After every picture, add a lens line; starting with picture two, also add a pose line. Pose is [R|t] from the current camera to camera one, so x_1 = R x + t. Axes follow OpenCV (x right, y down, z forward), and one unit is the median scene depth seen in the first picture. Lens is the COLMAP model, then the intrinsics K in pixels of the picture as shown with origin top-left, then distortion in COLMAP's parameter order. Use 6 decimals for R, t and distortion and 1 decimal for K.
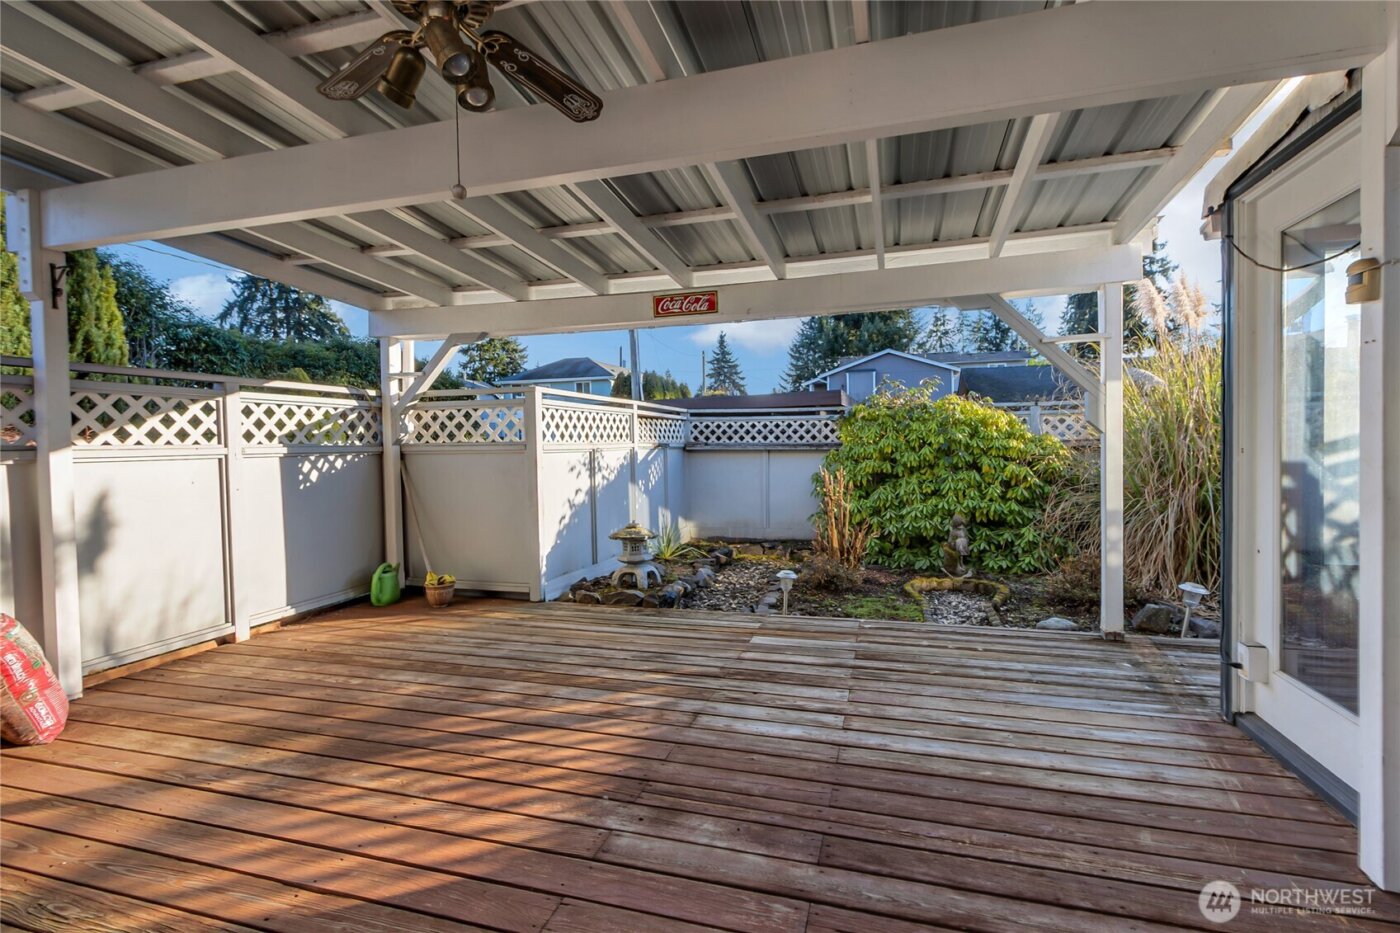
lens RADIAL K [[659.7, 0, 699.8], [0, 659.7, 468.5], [0, 0, 1]] dist [-0.003331, -0.000771]
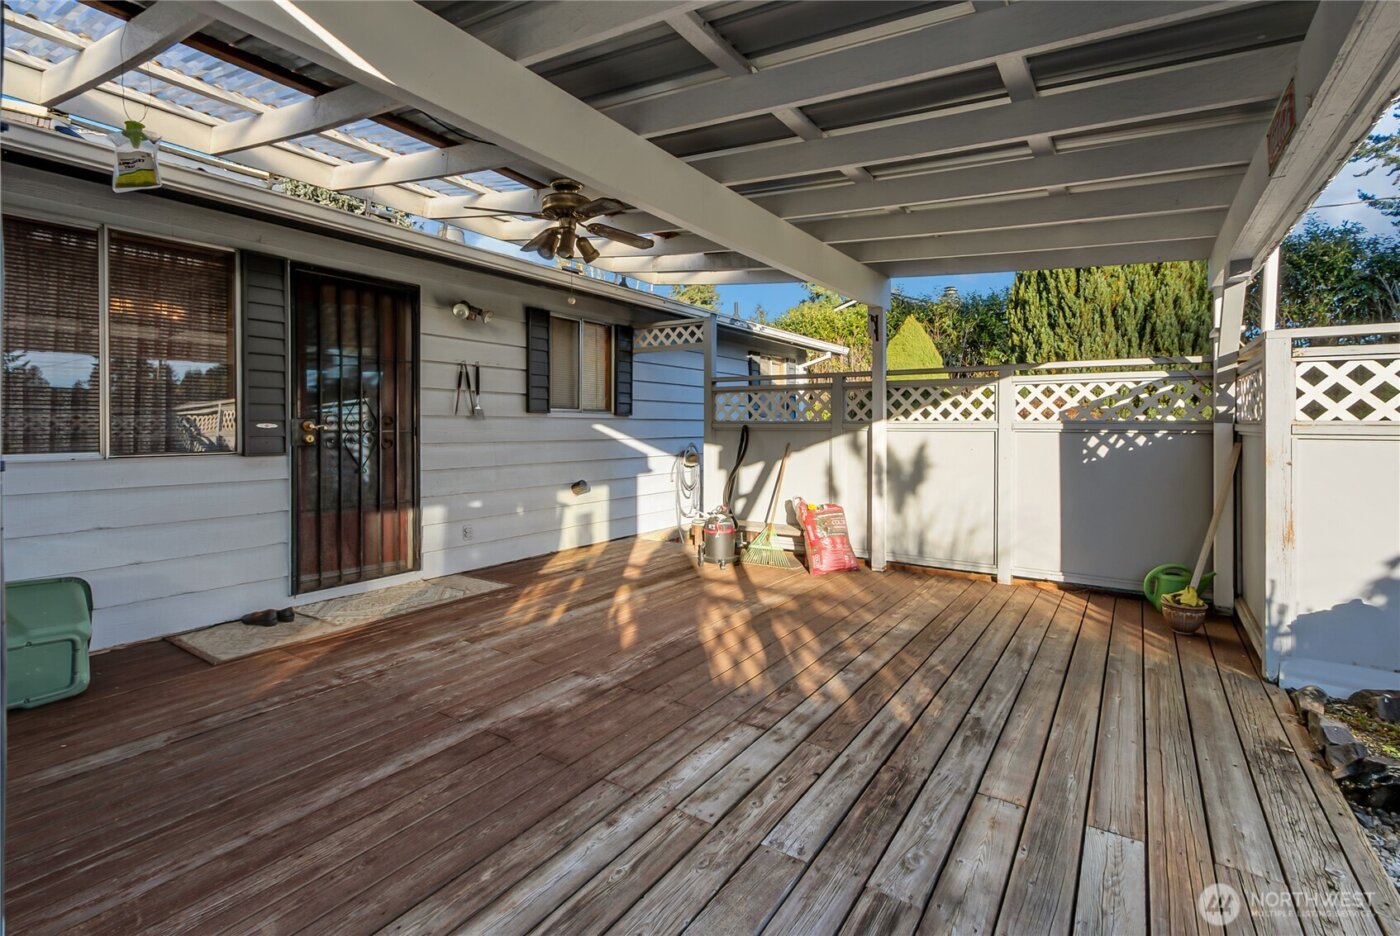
lens RADIAL K [[659.7, 0, 716.4], [0, 659.7, 420.1], [0, 0, 1]] dist [-0.003331, -0.000771]
pose [[-0.290177, 0.015269, -0.956851, 0.632833], [-0.025790, 0.999385, 0.023768, -0.052914], [0.956625, 0.031574, -0.289605, 0.852591]]
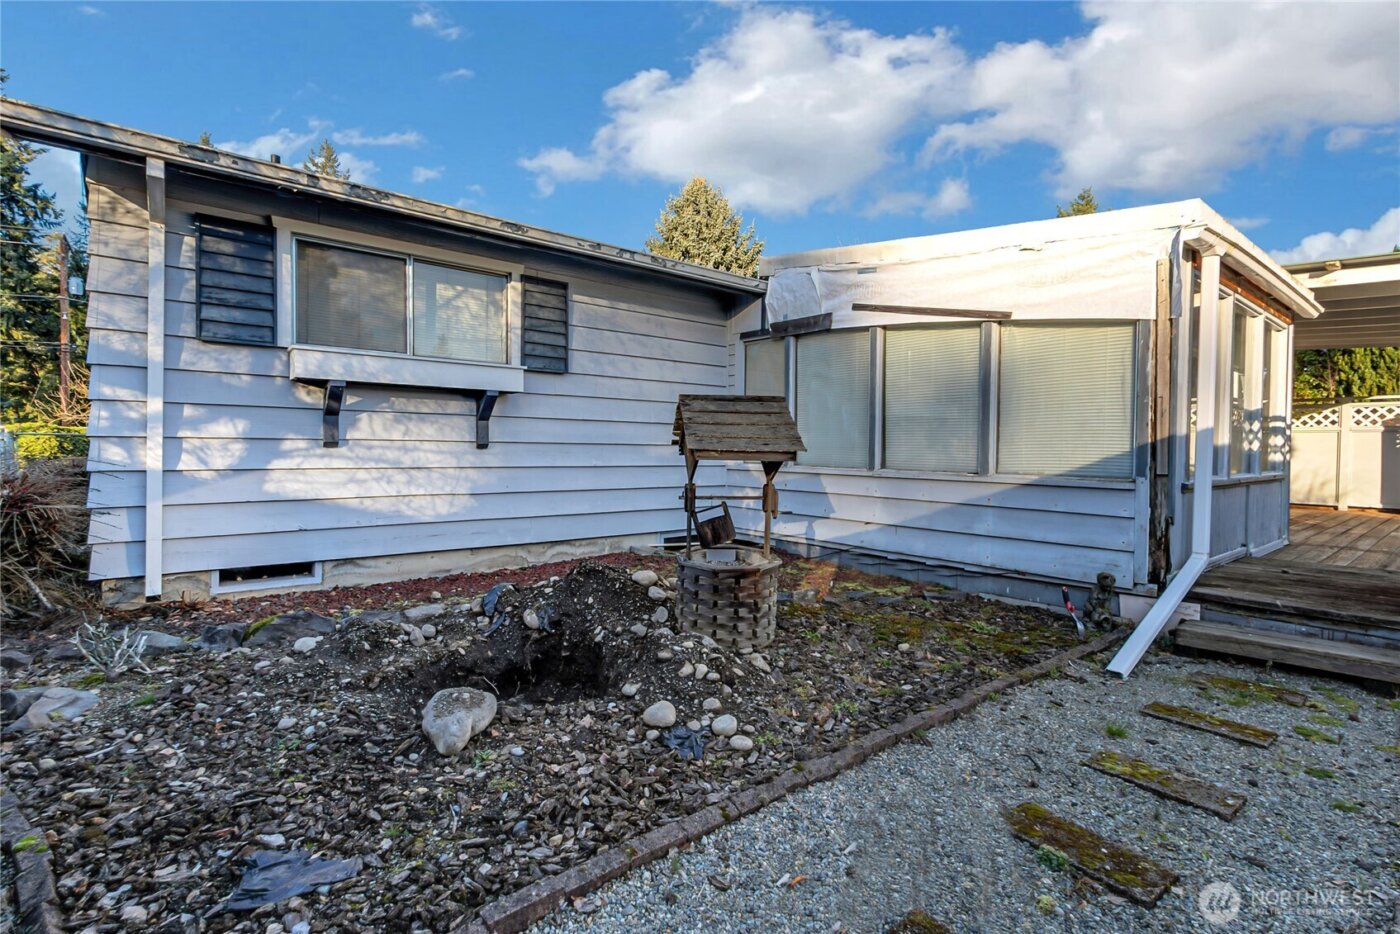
lens RADIAL K [[659.7, 0, 699.4], [0, 659.7, 456.2], [0, 0, 1]] dist [-0.003331, -0.000771]
pose [[-0.569708, 0.029706, -0.821310, 2.543638], [-0.024243, 0.998304, 0.052924, 0.002105], [0.821489, 0.050063, -0.568022, 0.454075]]
